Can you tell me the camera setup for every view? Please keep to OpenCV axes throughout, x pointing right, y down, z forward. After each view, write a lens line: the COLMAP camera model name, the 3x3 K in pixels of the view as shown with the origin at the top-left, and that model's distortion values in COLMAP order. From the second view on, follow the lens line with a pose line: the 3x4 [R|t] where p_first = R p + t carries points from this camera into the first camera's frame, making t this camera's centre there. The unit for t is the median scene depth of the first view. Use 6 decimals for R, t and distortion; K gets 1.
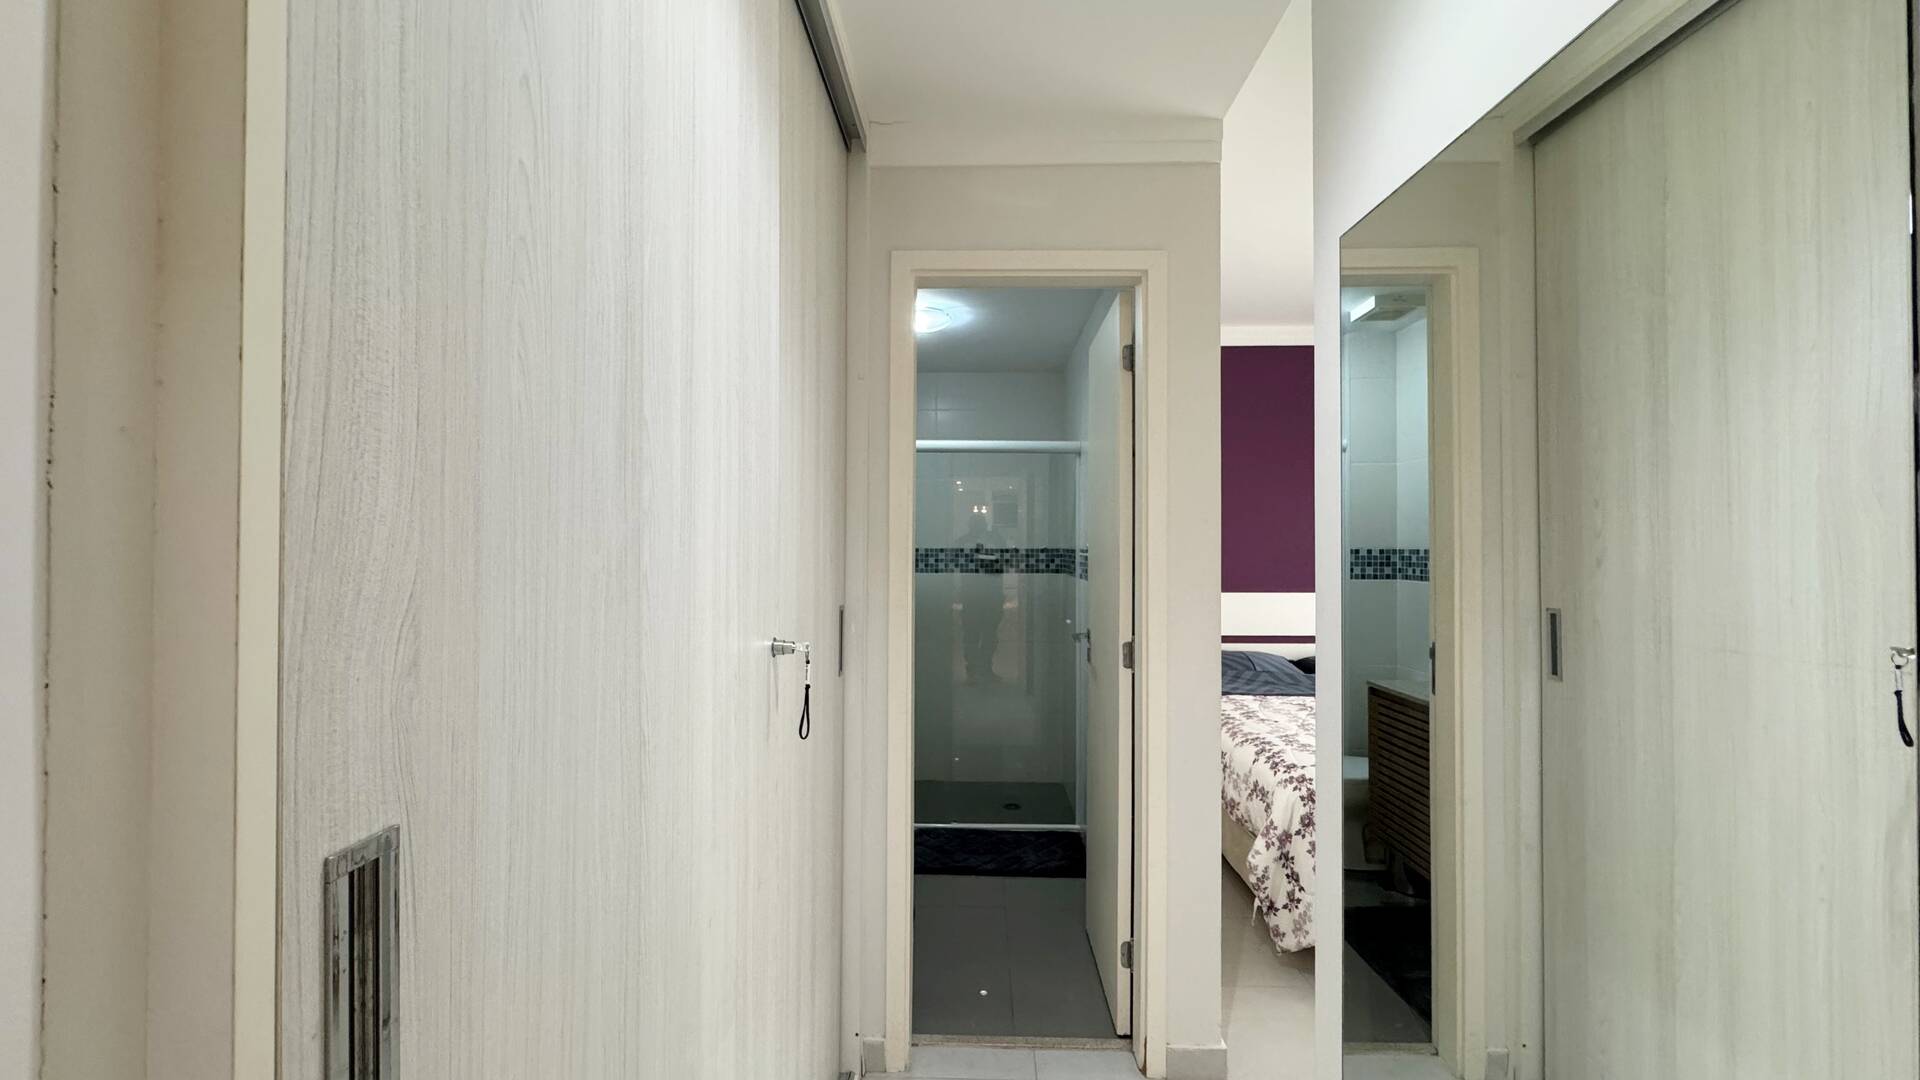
lens RADIAL K [[764.3, 0, 957.9], [0, 764.3, 544.7], [0, 0, 1]] dist [-0.002913, 0.000286]
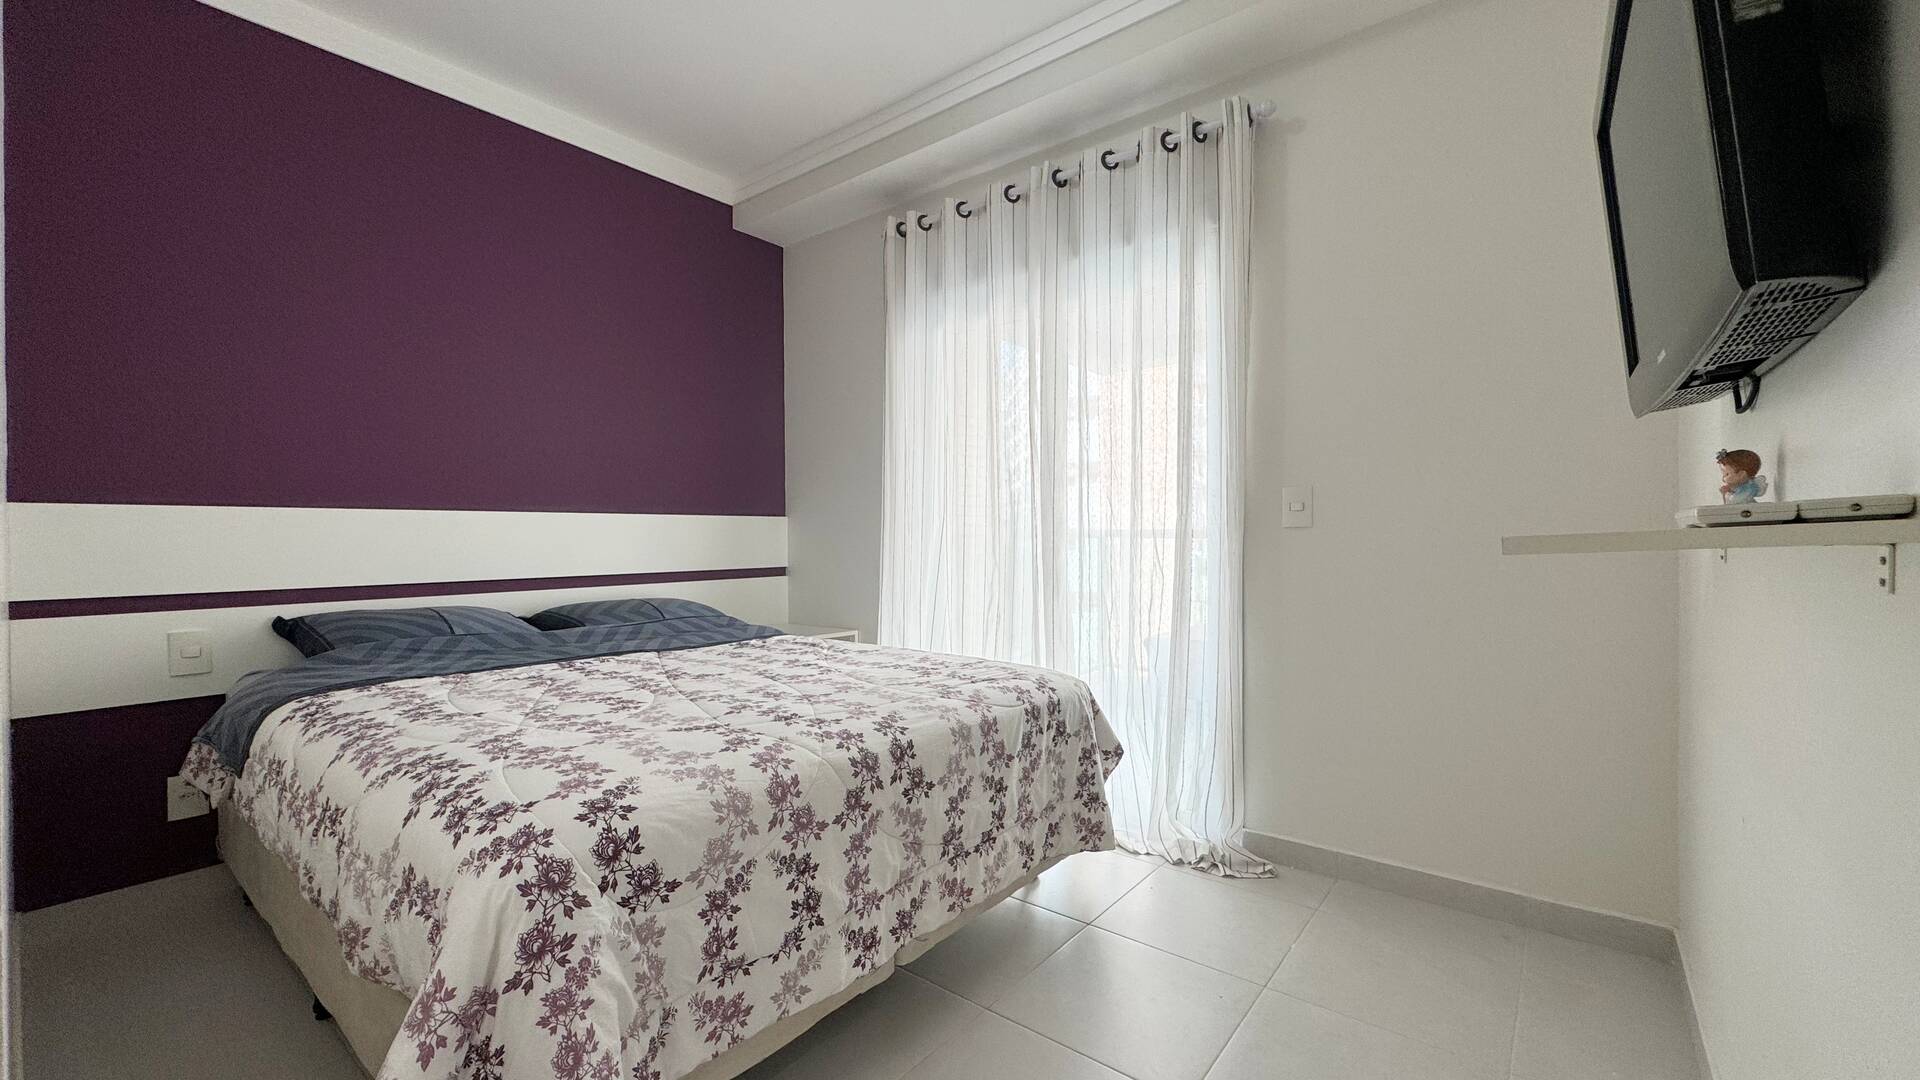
lens RADIAL K [[764.3, 0, 957.9], [0, 764.3, 540.2], [0, 0, 1]] dist [-0.002913, 0.000286]
pose [[0.608356, -0.007375, 0.793630, 0.251492], [0.000749, 0.999962, 0.008718, 0.134672], [-0.793664, -0.004709, 0.608338, 0.532159]]
